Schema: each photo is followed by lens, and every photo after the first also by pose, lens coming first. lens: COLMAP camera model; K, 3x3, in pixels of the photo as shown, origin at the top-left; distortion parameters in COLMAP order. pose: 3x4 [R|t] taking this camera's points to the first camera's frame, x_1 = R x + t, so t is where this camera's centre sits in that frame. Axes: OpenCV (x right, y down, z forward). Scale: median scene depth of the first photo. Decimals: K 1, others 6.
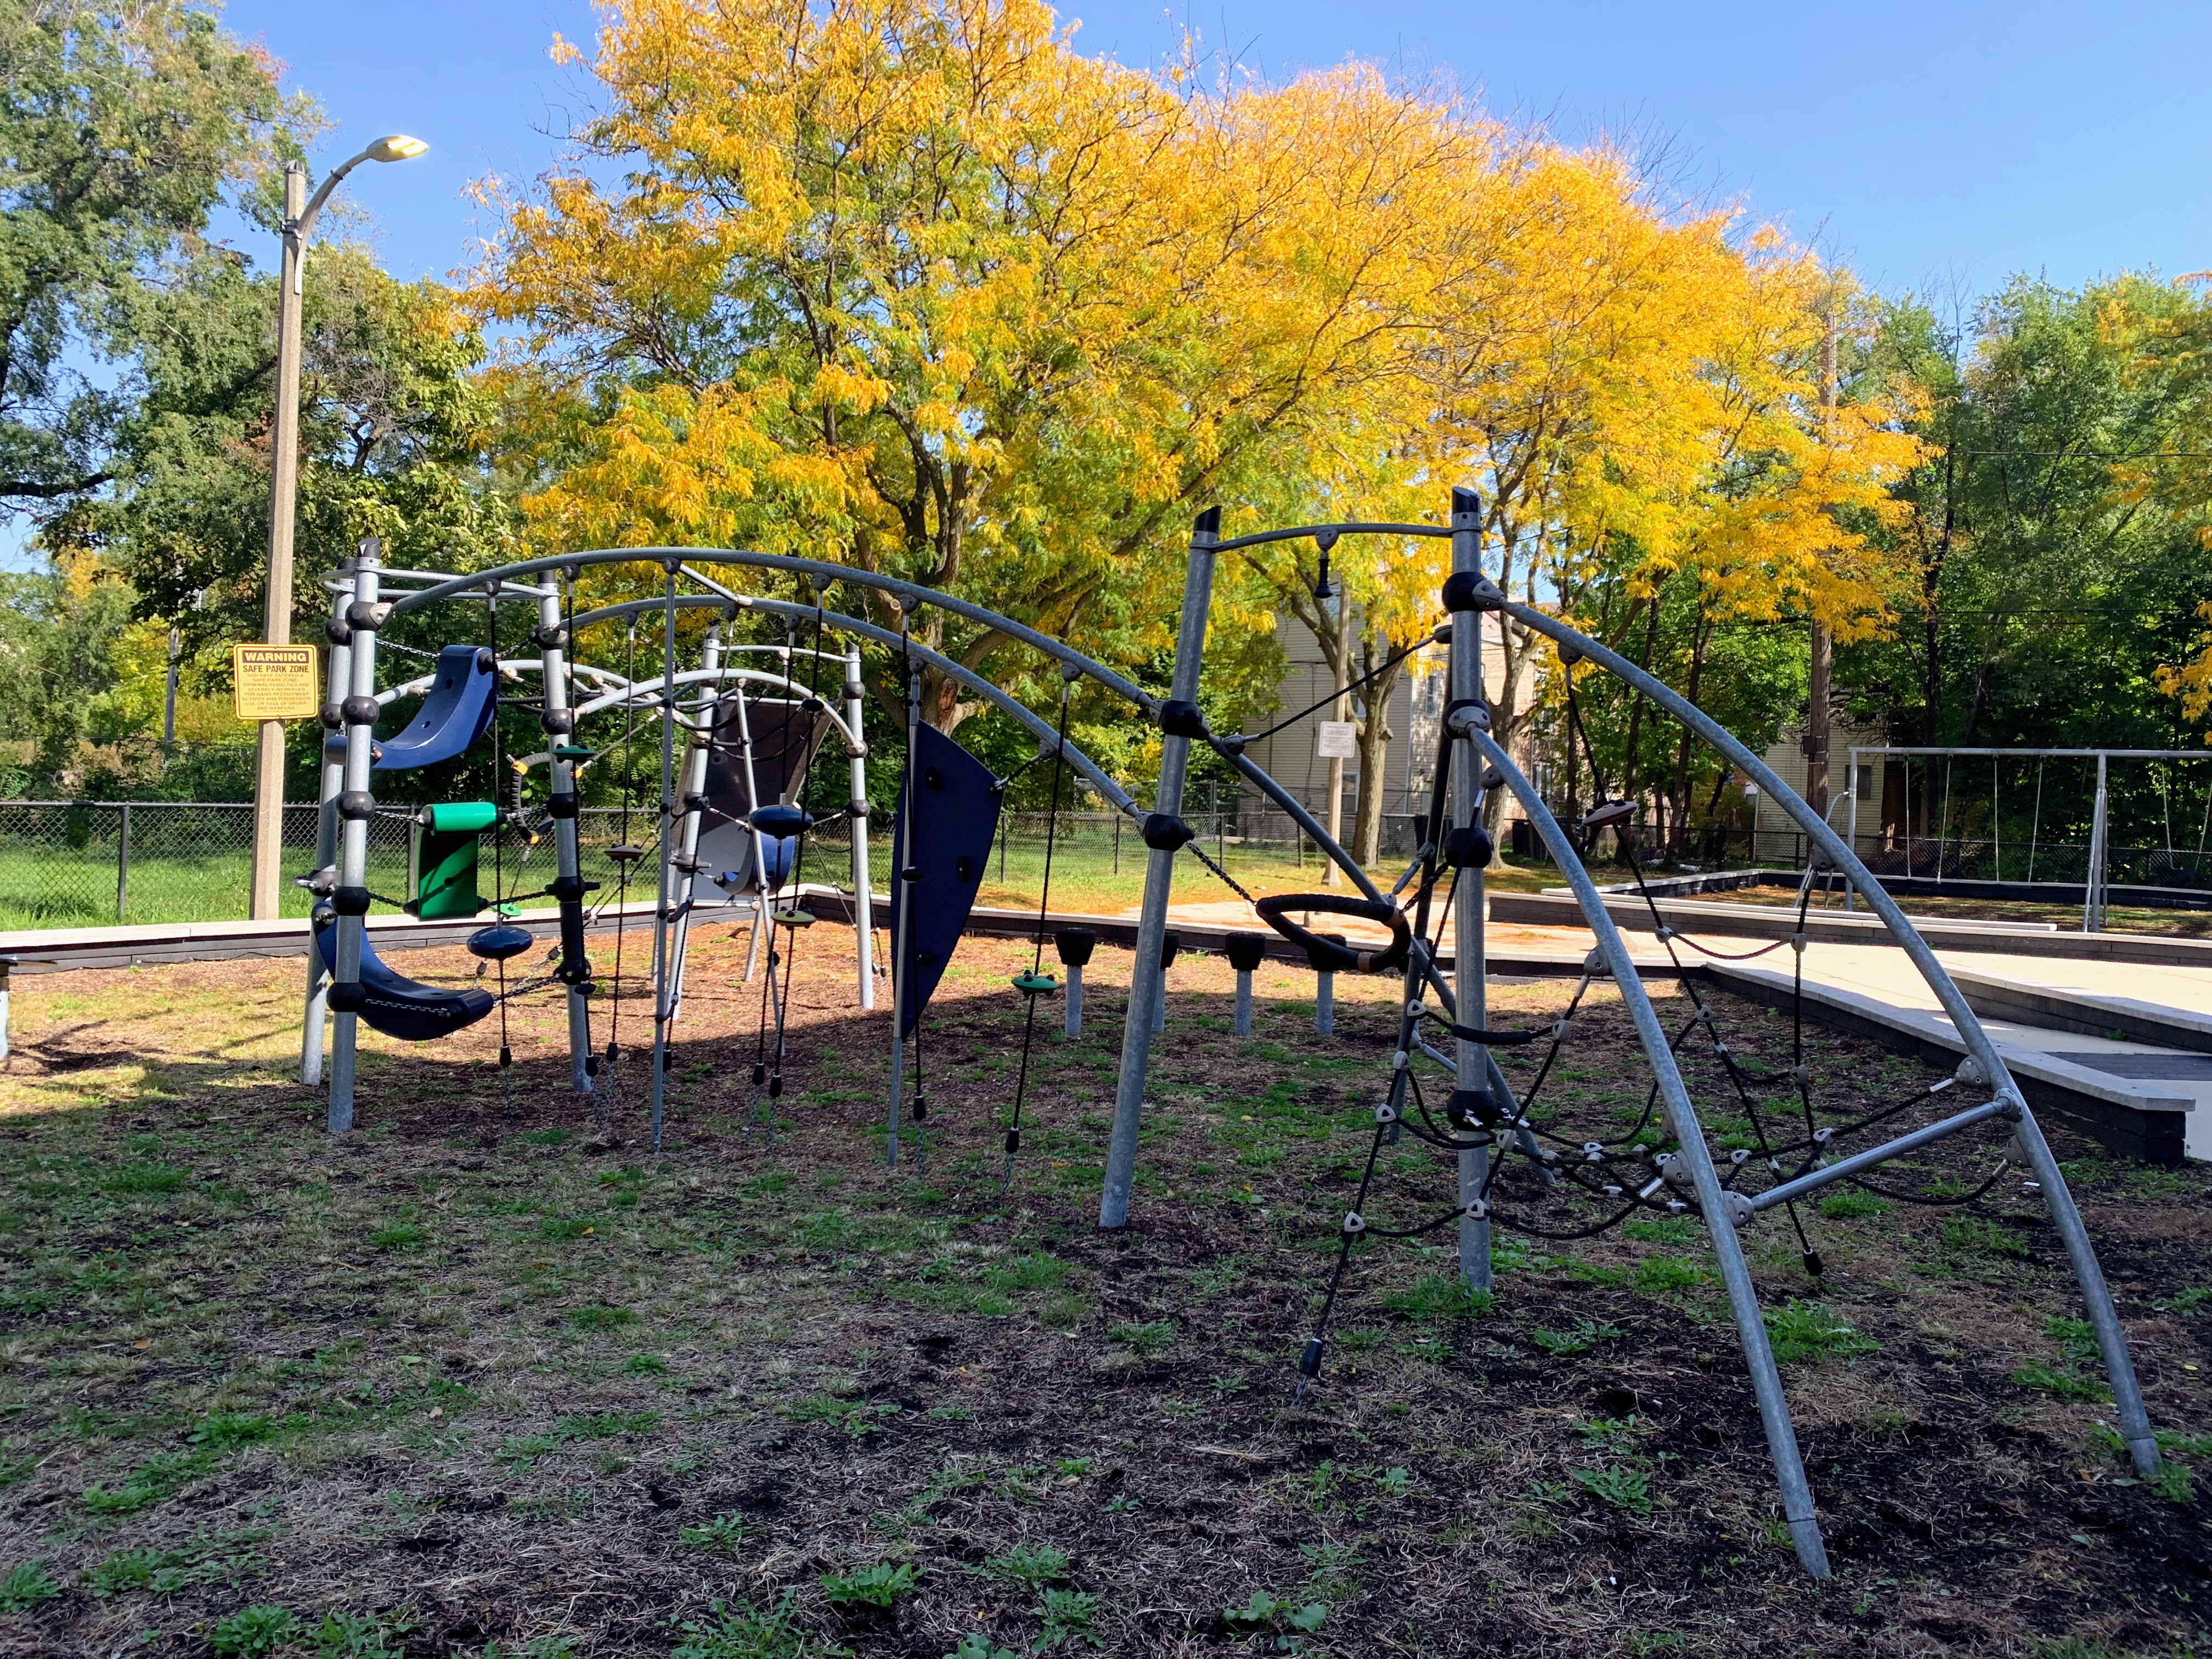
lens RADIAL K [[1696.7, 0, 1106.6], [0, 1696.7, 837.0], [0, 0, 1]] dist [0.034171, -0.007073]
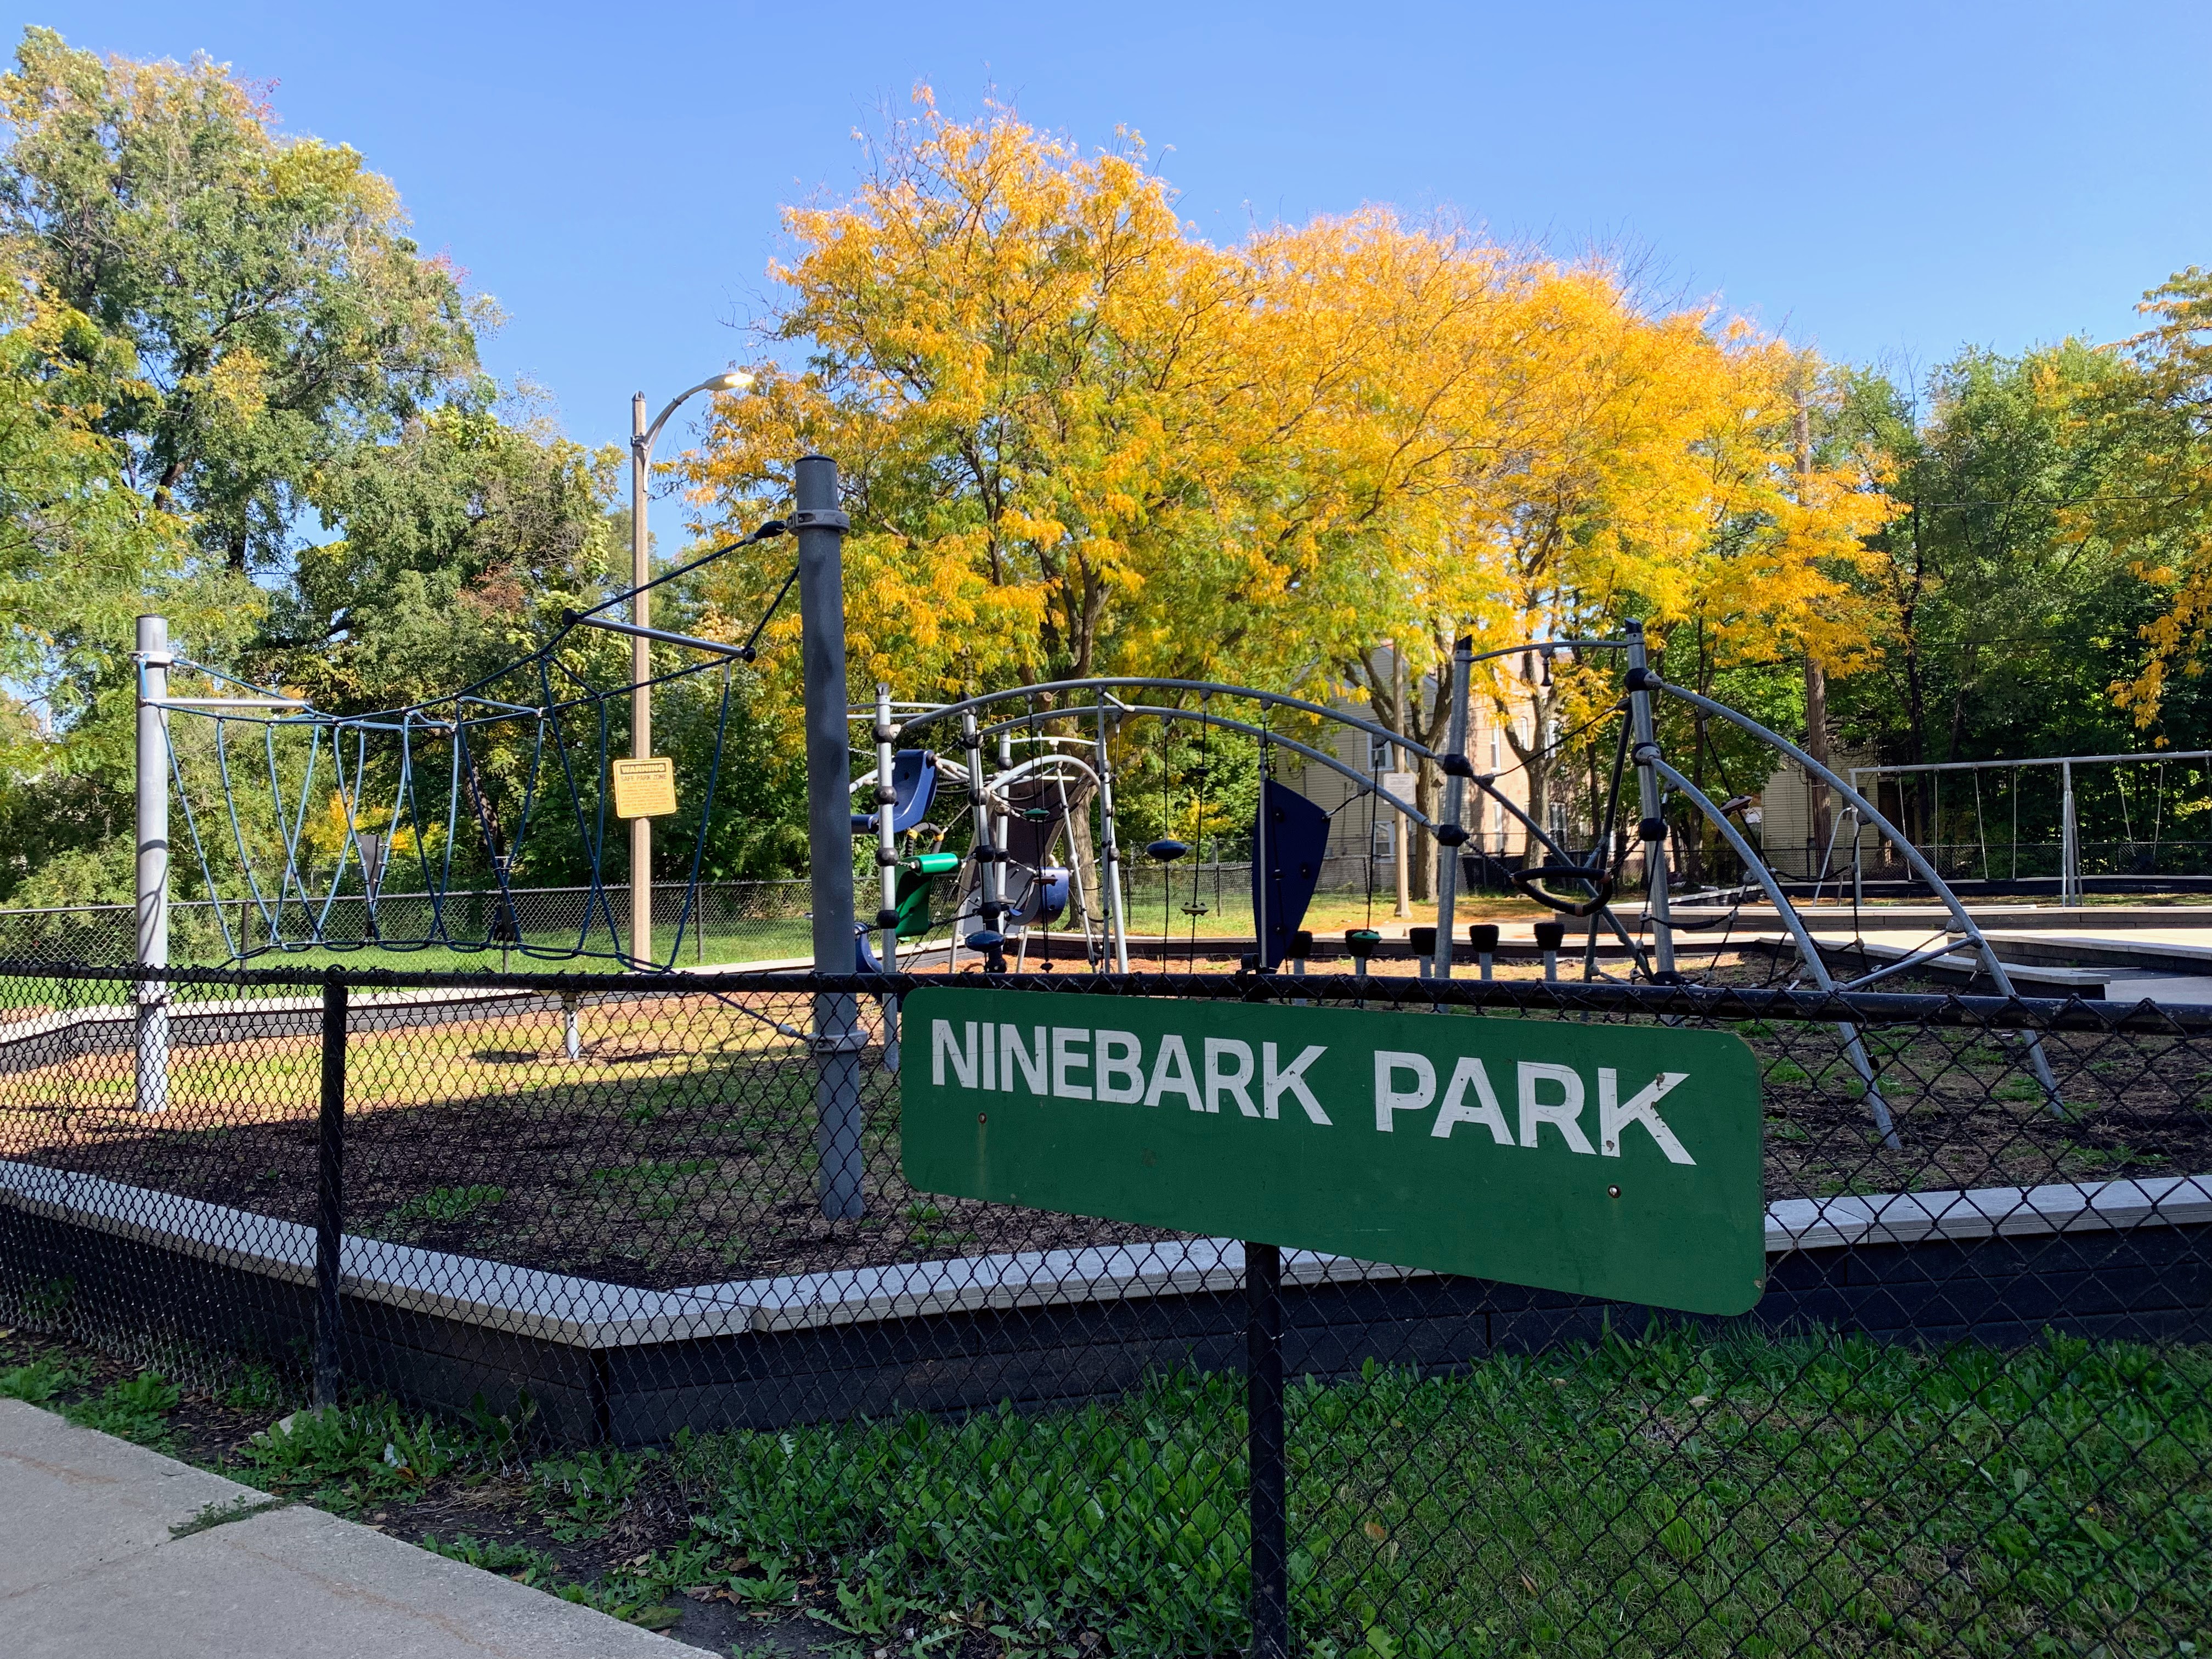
lens RADIAL K [[1702.9, 0, 1116.3], [0, 1702.9, 831.7], [0, 0, 1]] dist [0.041752, -0.009442]
pose [[0.998147, -0.060063, 0.009730, -0.064309], [0.060435, 0.997202, -0.043992, 0.009743], [-0.007061, 0.044498, 0.998985, -0.134008]]
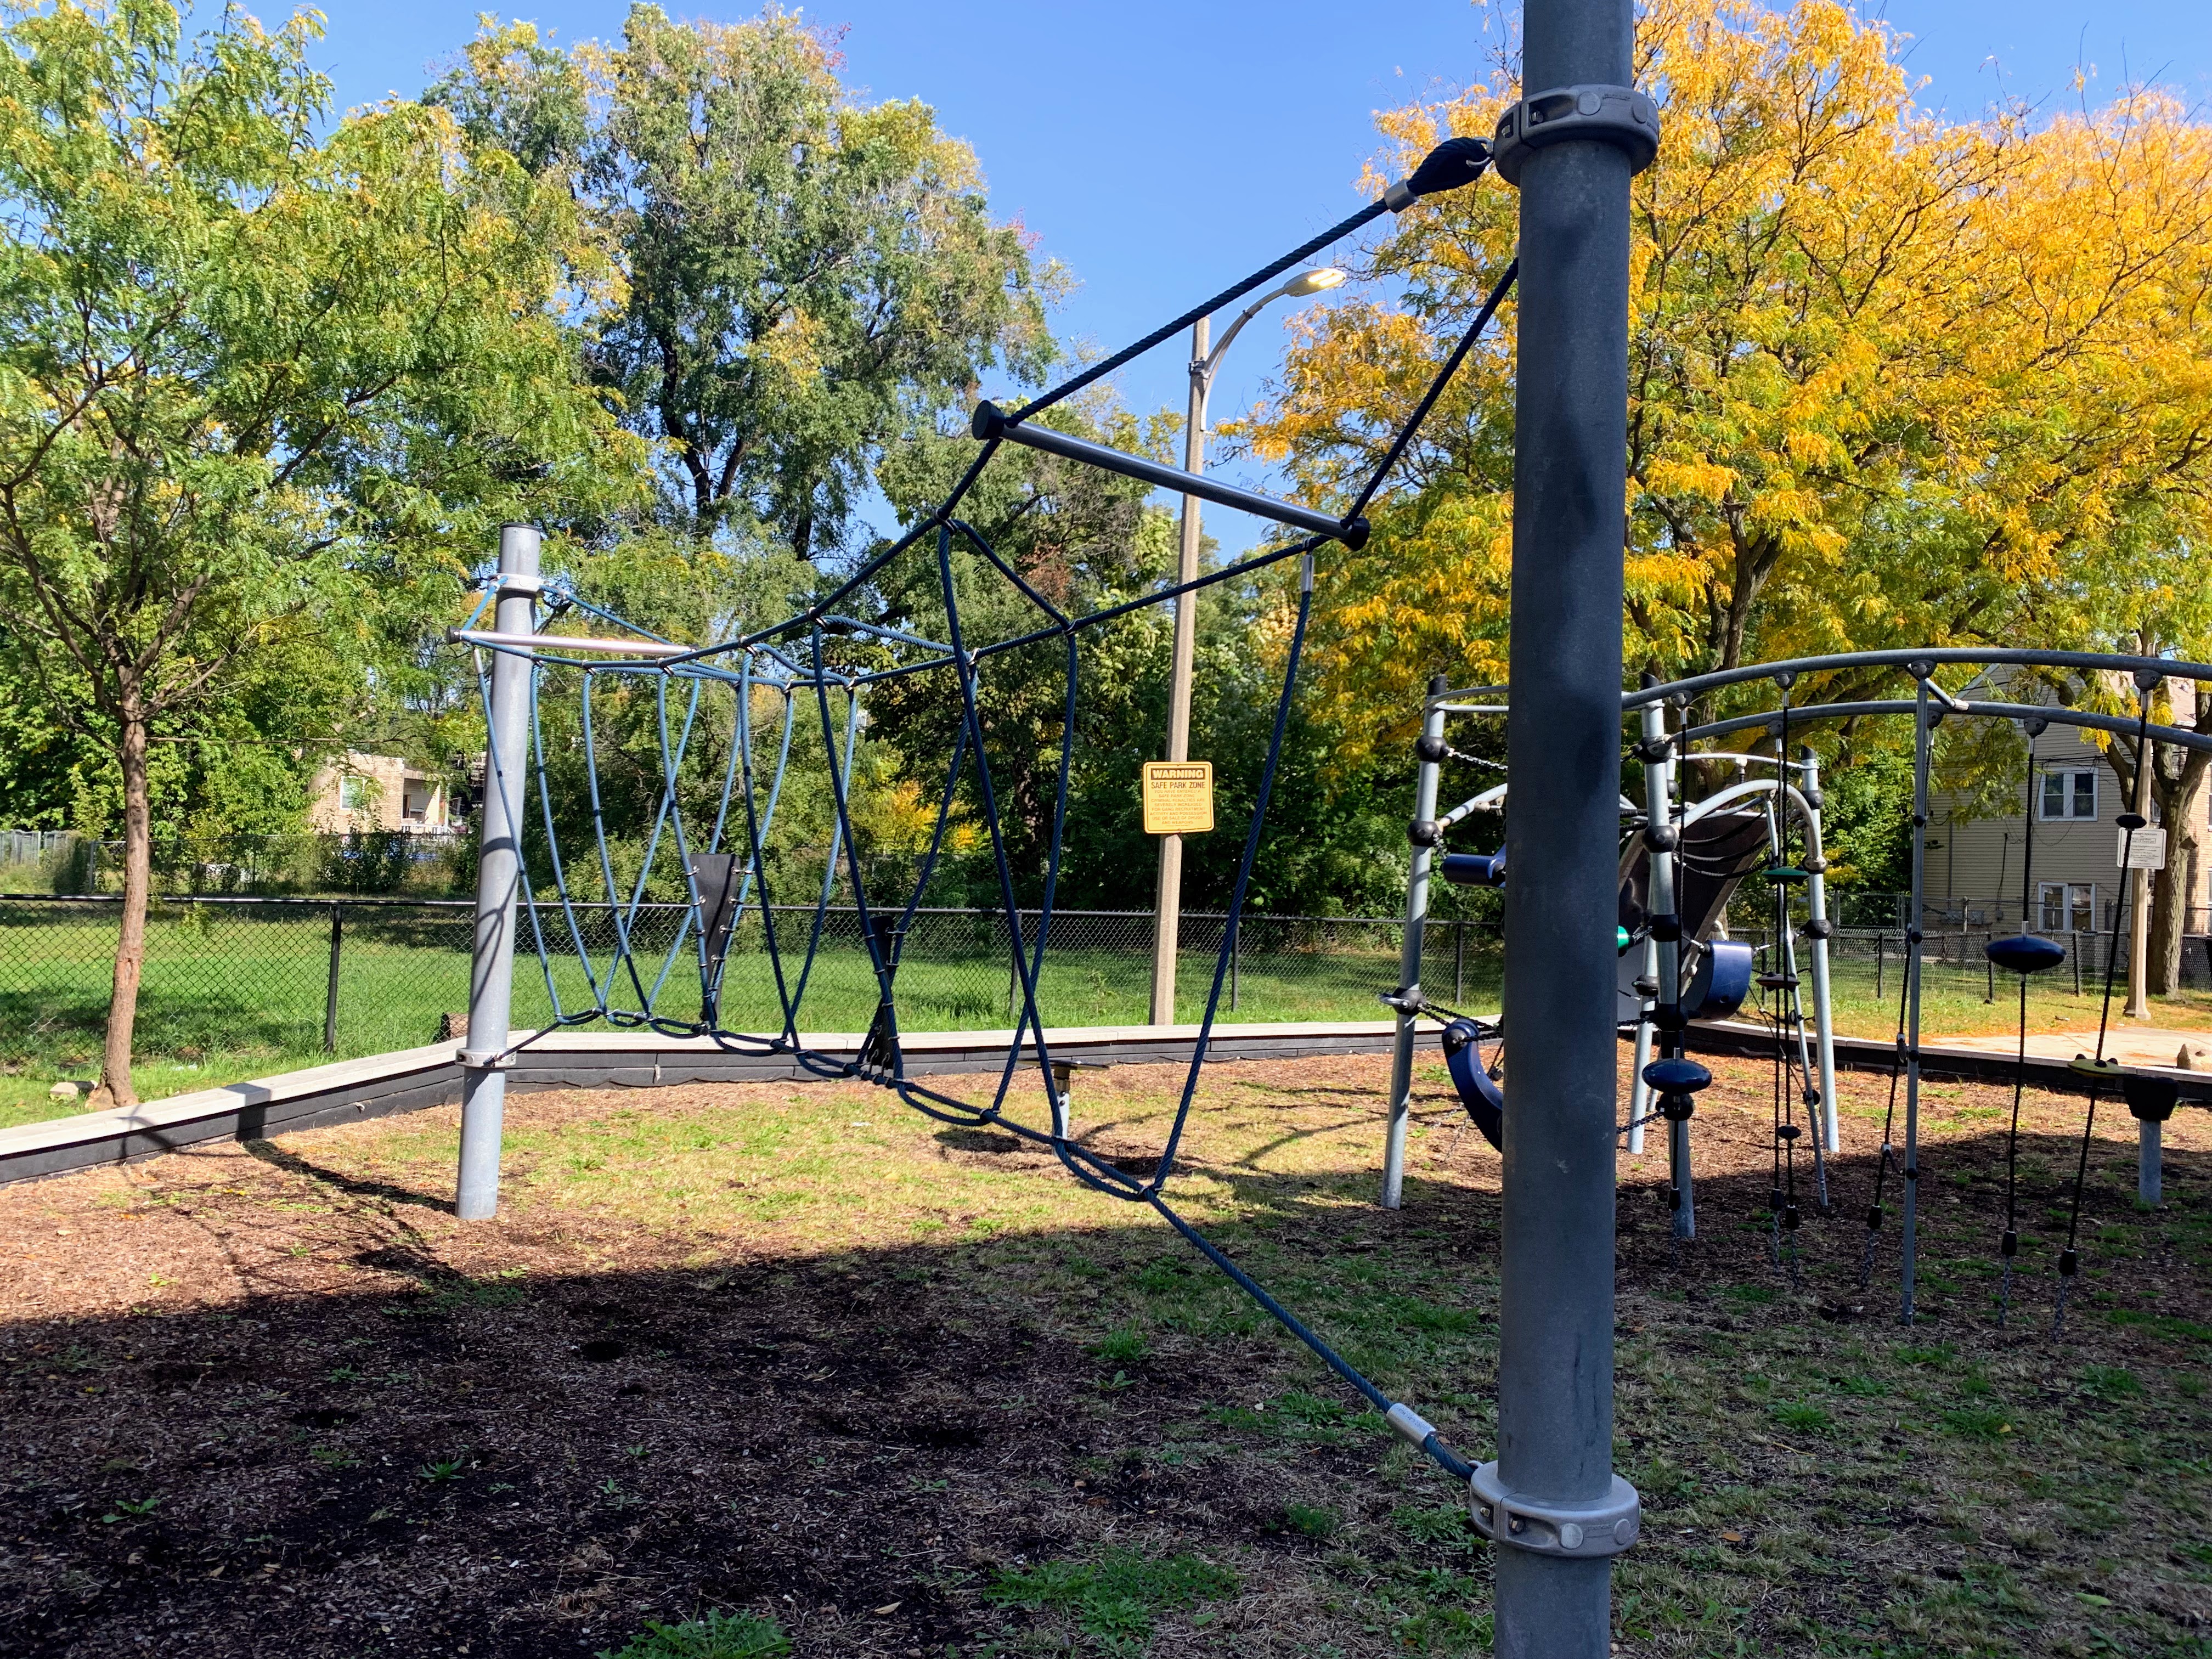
lens RADIAL K [[1696.7, 0, 1106.6], [0, 1696.7, 837.0], [0, 0, 1]] dist [0.034171, -0.007073]
pose [[0.952430, -0.001793, -0.304752, -0.095209], [-0.016799, 0.998153, -0.058373, -0.002344], [0.304294, 0.060716, 0.950641, 0.001840]]
